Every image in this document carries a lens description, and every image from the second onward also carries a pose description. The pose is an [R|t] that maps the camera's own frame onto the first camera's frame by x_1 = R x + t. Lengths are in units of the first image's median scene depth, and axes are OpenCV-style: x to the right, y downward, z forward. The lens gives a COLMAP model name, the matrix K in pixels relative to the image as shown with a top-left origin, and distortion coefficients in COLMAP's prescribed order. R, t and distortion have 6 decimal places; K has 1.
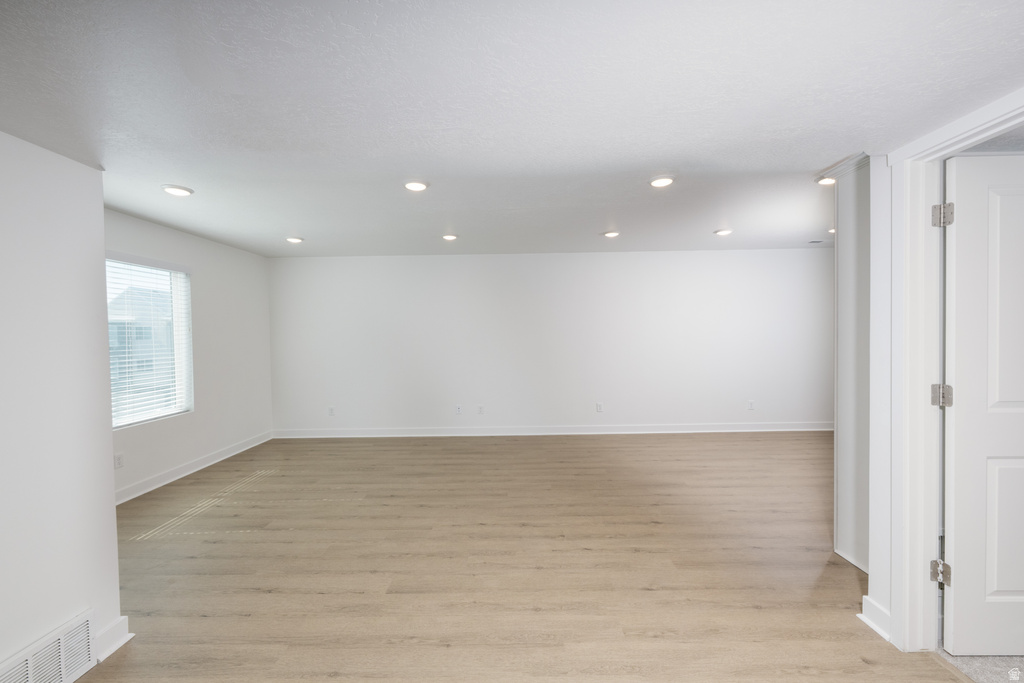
lens RADIAL K [[404.9, 0, 524.5], [0, 404.9, 342.3], [0, 0, 1]] dist [0.006612, 0.000117]
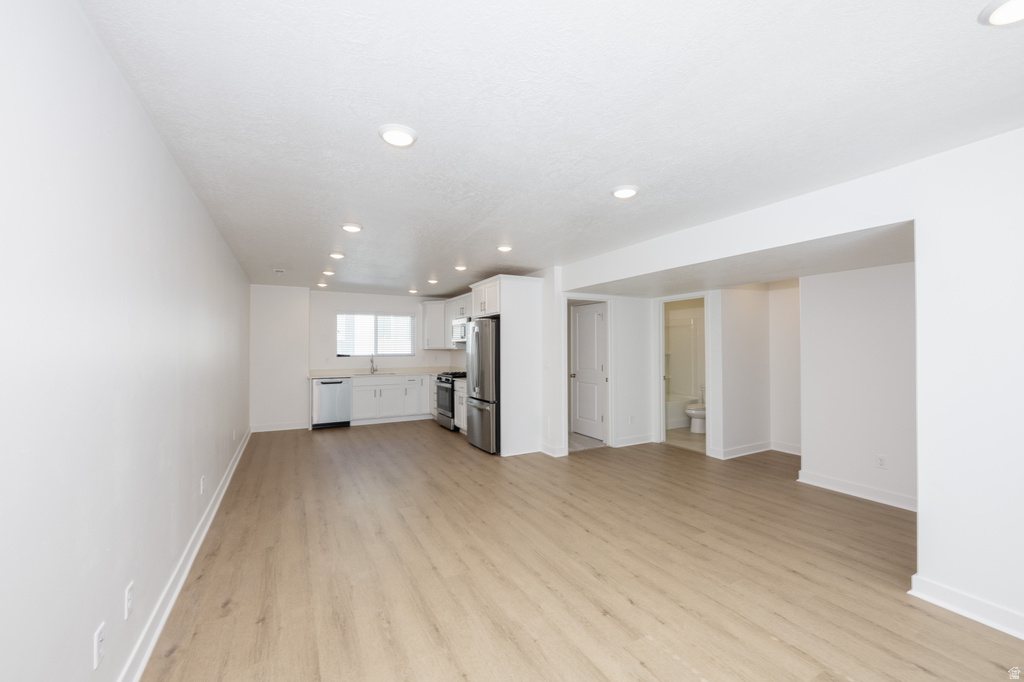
lens RADIAL K [[411.4, 0, 516.7], [0, 411.4, 340.8], [0, 0, 1]] dist [0.001364, 0.000151]
pose [[-0.472597, 0.033553, 0.880640, -0.983592], [0.025126, 0.999382, -0.024593, -0.017863], [-0.880921, 0.010505, -0.473148, 1.686651]]
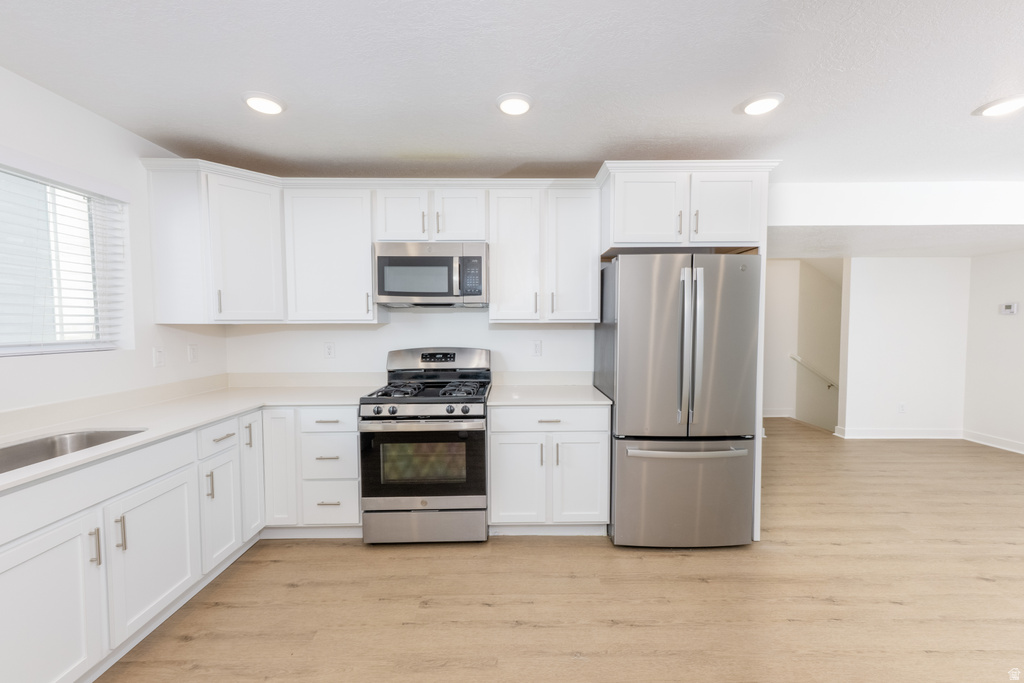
lens RADIAL K [[404.9, 0, 524.5], [0, 404.9, 342.3], [0, 0, 1]] dist [0.006612, 0.000117]
pose [[-0.999827, 0.018307, -0.003373, 1.182018], [0.018060, 0.997876, 0.062587, -0.049793], [0.004512, 0.062515, -0.998034, 1.744203]]
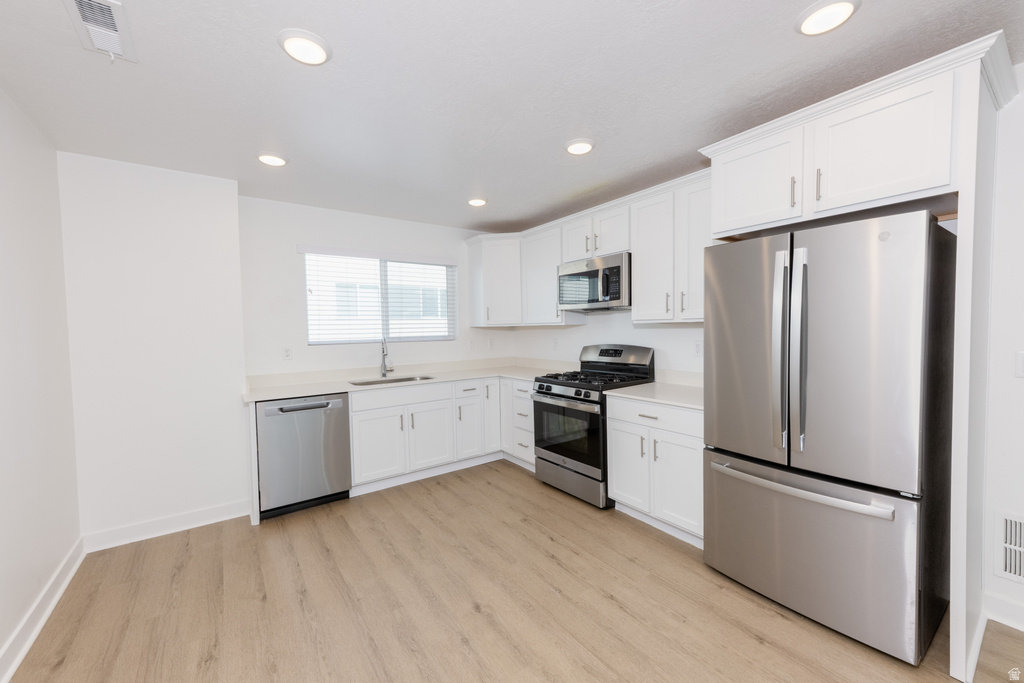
lens RADIAL K [[404.9, 0, 524.5], [0, 404.9, 342.3], [0, 0, 1]] dist [0.006612, 0.000117]
pose [[-0.581275, -0.005107, 0.813691, 0.545577], [0.038685, 0.998676, 0.033904, -0.034428], [-0.812787, 0.051185, -0.580307, 1.635156]]
